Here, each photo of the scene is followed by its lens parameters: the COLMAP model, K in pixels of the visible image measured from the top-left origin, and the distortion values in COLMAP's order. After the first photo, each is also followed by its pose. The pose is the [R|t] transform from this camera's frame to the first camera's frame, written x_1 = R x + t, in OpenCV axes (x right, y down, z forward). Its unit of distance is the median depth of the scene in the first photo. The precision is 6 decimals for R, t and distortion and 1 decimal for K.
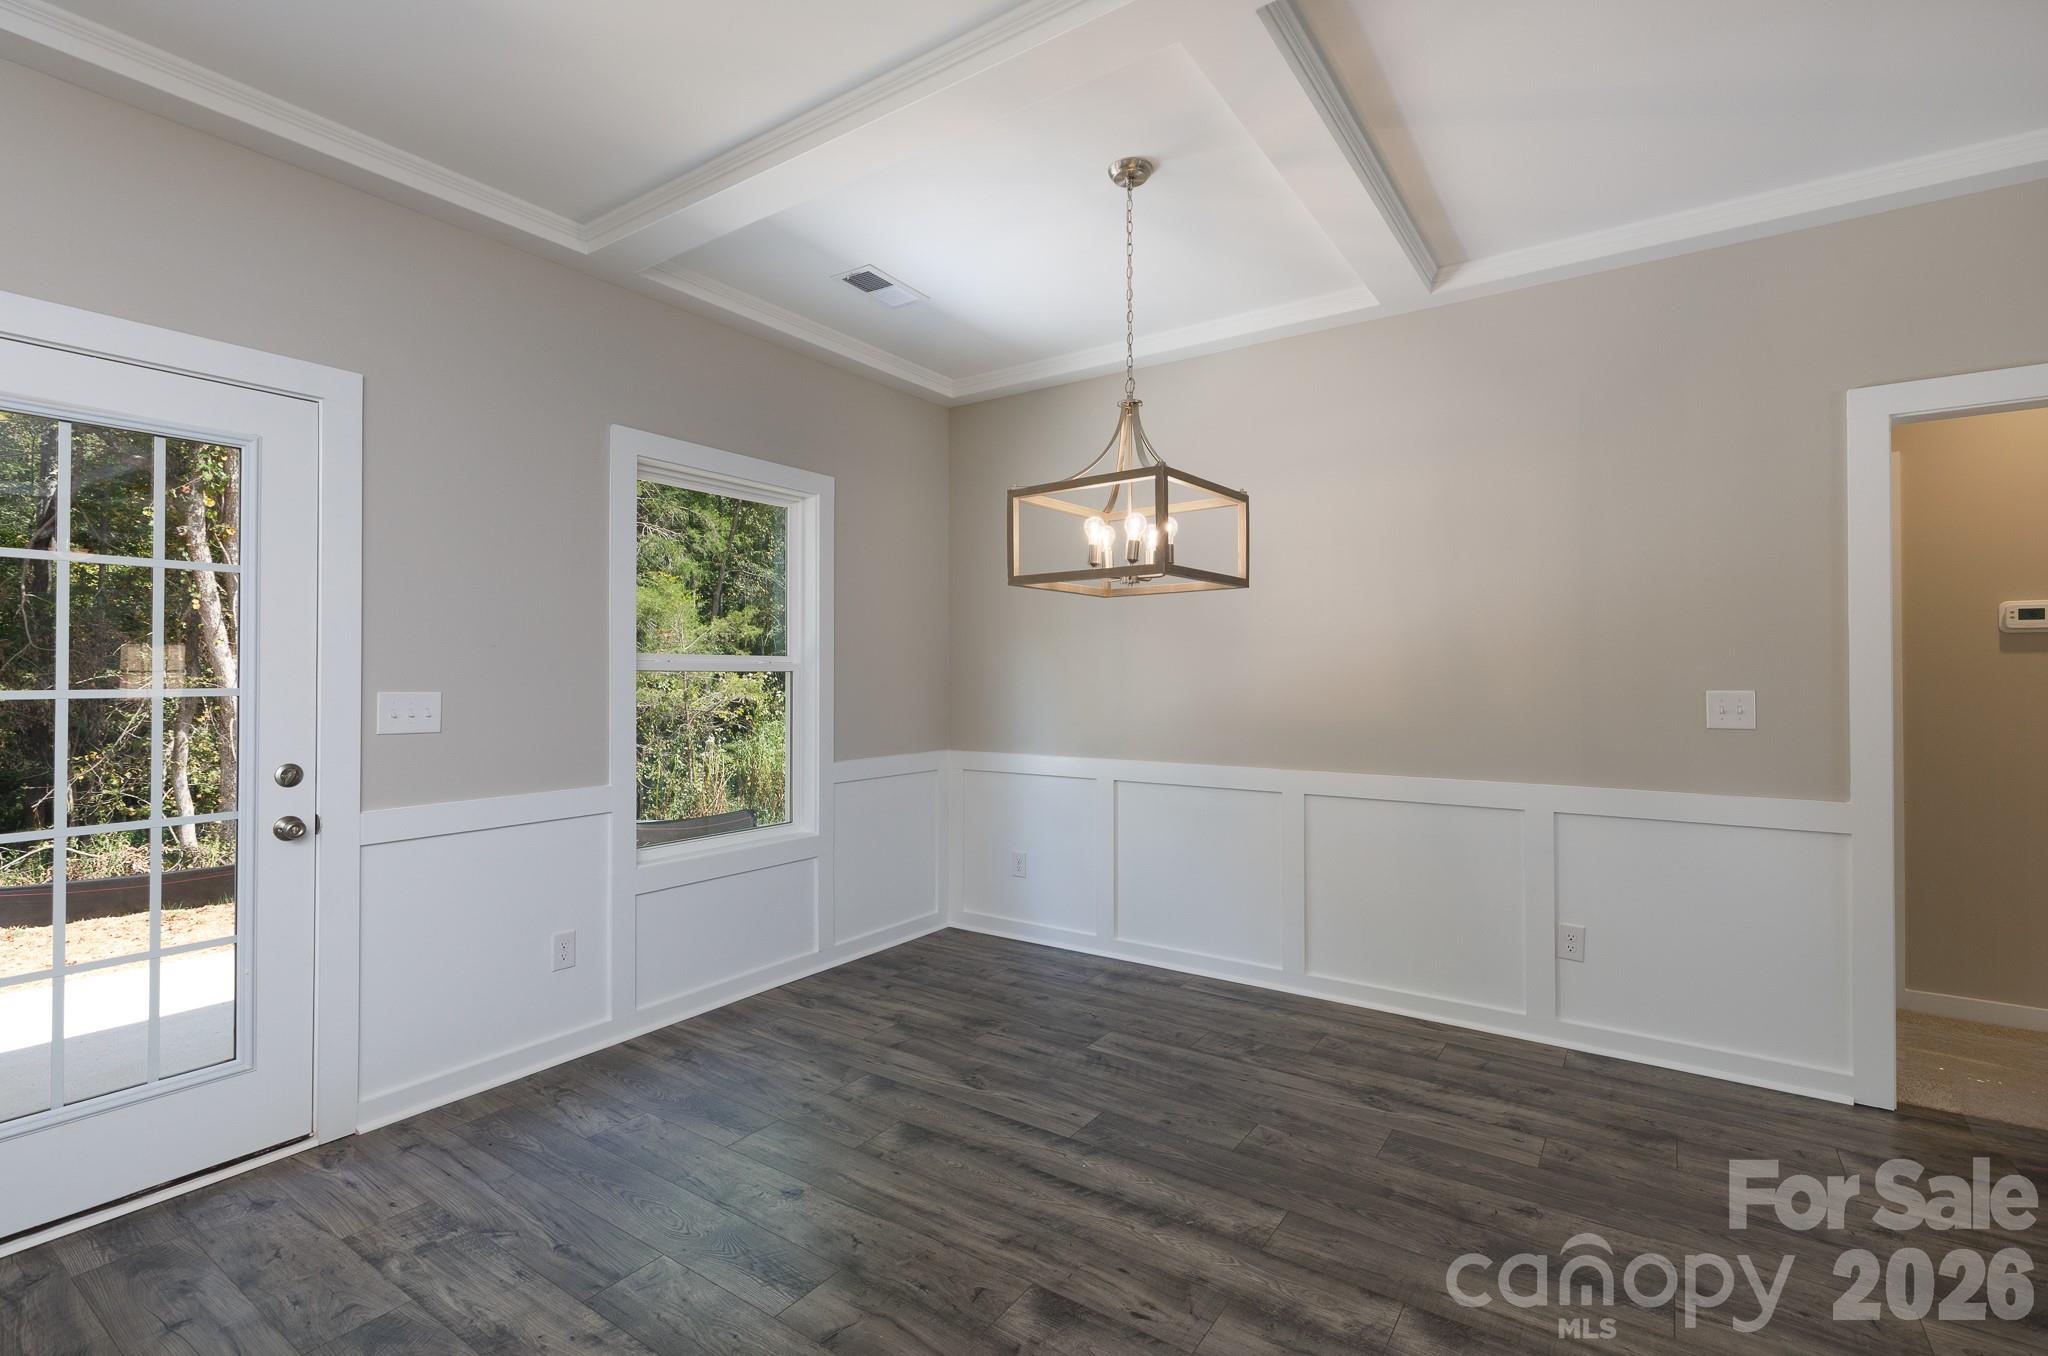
lens RADIAL K [[931.6, 0, 1026.5], [0, 931.6, 676.2], [0, 0, 1]] dist [0.000818, 0.001334]
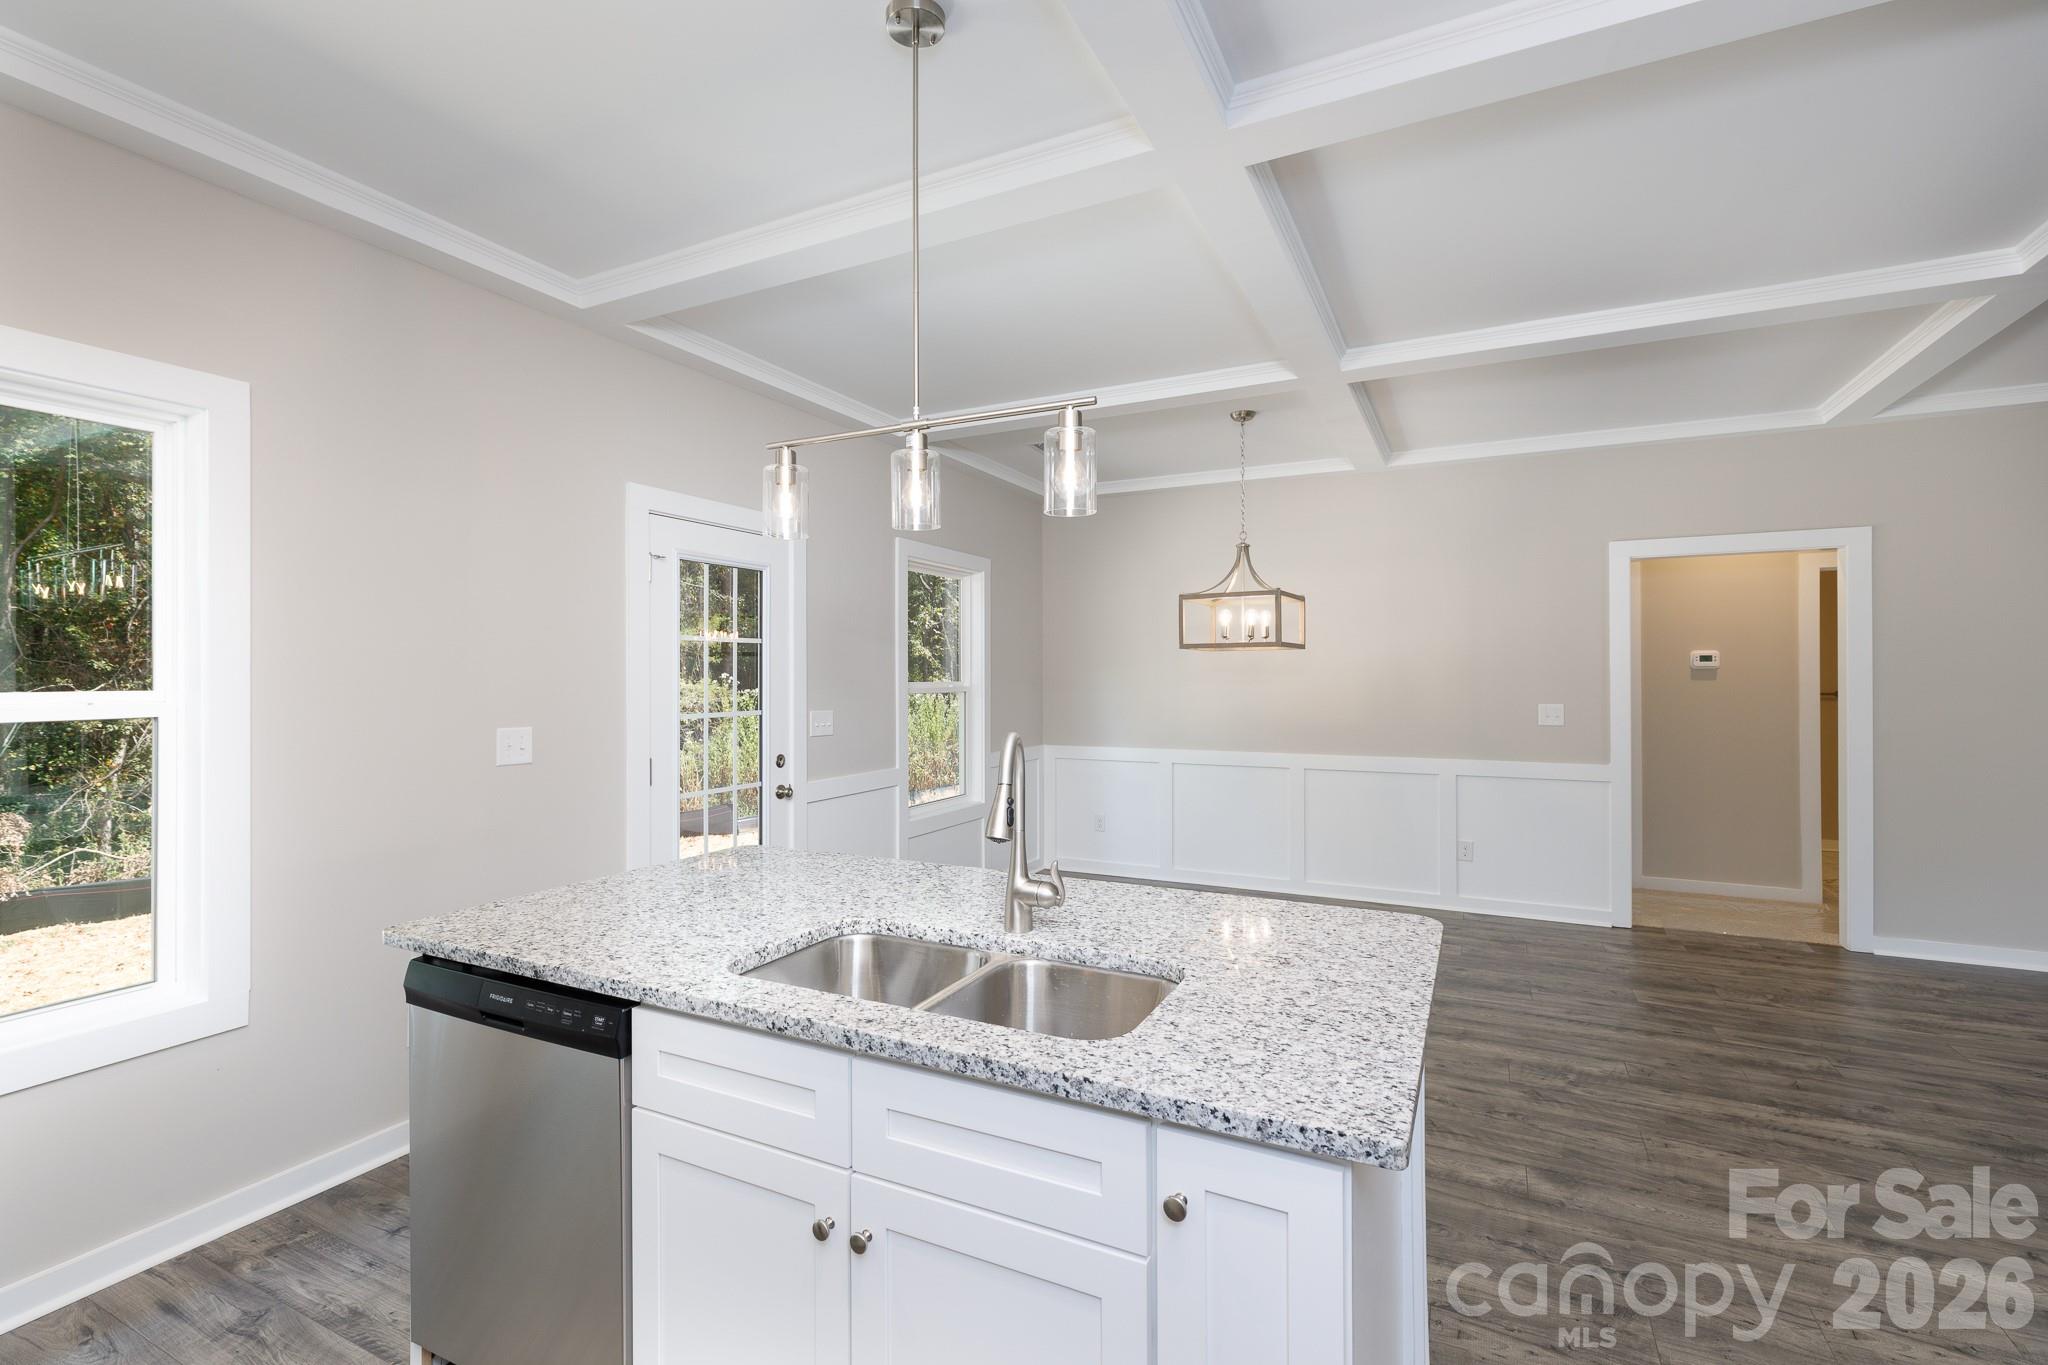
lens RADIAL K [[931.6, 0, 1012.7], [0, 931.6, 683.1], [0, 0, 1]] dist [0.000818, 0.001334]
pose [[0.991337, -0.003461, 0.131295, -0.483822], [0.002730, 0.999980, 0.005747, -0.036469], [-0.131312, -0.005339, 0.991327, -0.612672]]
